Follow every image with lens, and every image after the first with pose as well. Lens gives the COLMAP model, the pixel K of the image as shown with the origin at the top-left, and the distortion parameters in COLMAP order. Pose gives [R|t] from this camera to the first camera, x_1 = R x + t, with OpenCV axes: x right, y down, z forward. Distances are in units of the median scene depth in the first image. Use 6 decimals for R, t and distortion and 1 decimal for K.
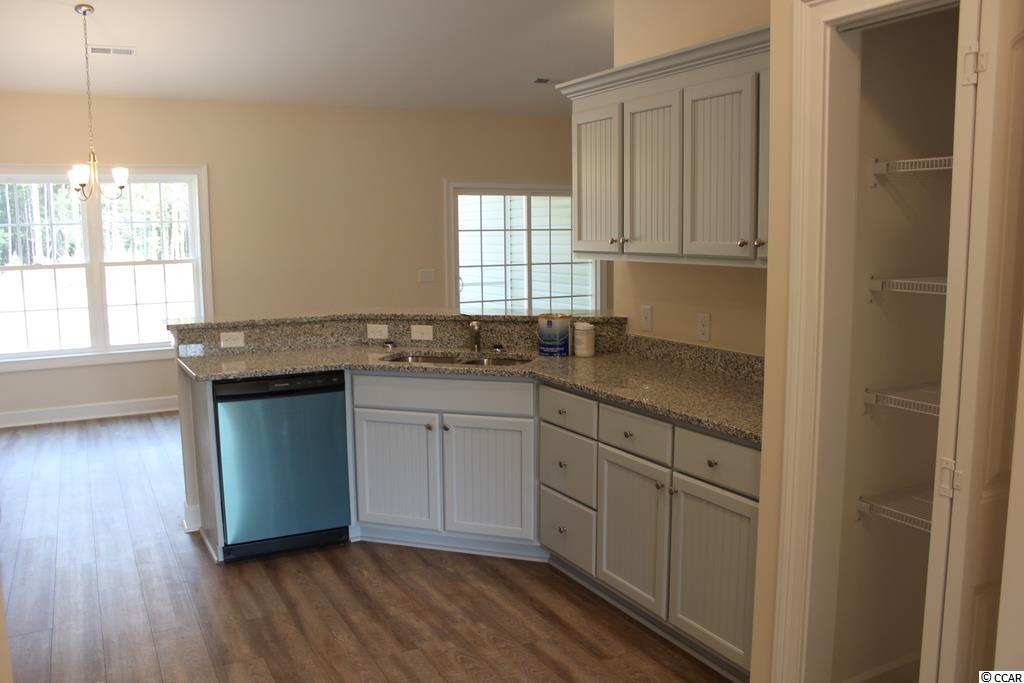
lens RADIAL K [[846.7, 0, 503.7], [0, 846.7, 340.0], [0, 0, 1]] dist [-0.143912, 0.102081]
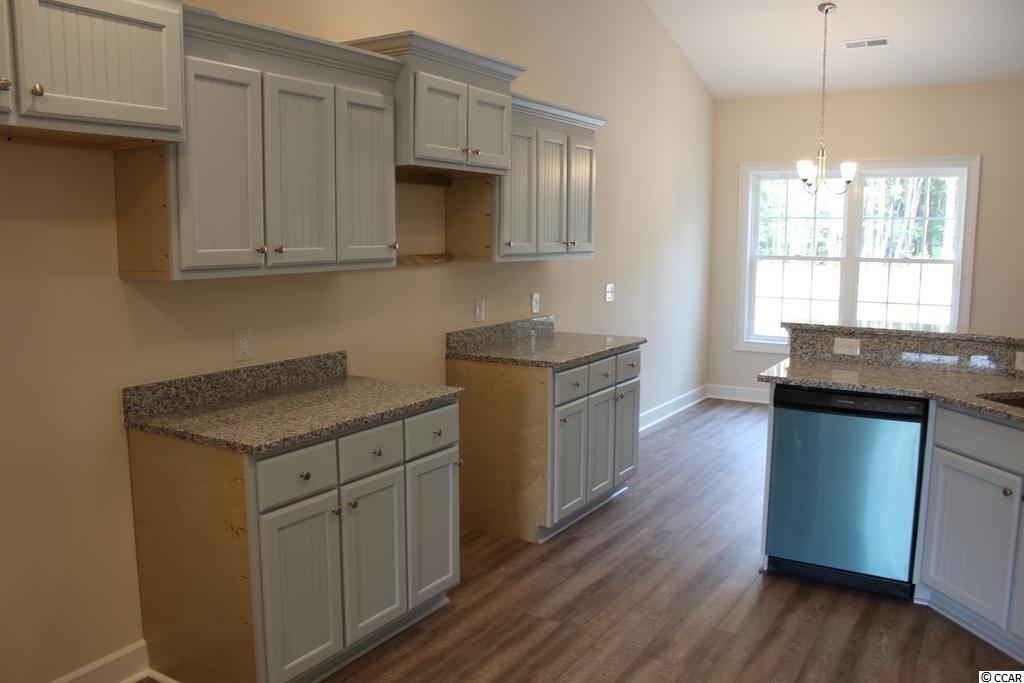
lens RADIAL K [[846.7, 0, 505.7], [0, 846.7, 338.3], [0, 0, 1]] dist [-0.143912, 0.102081]
pose [[0.504865, 0.123615, -0.854301, 0.268958], [-0.120231, 0.990116, 0.072214, -0.030333], [0.854784, 0.066255, 0.514737, 0.204781]]
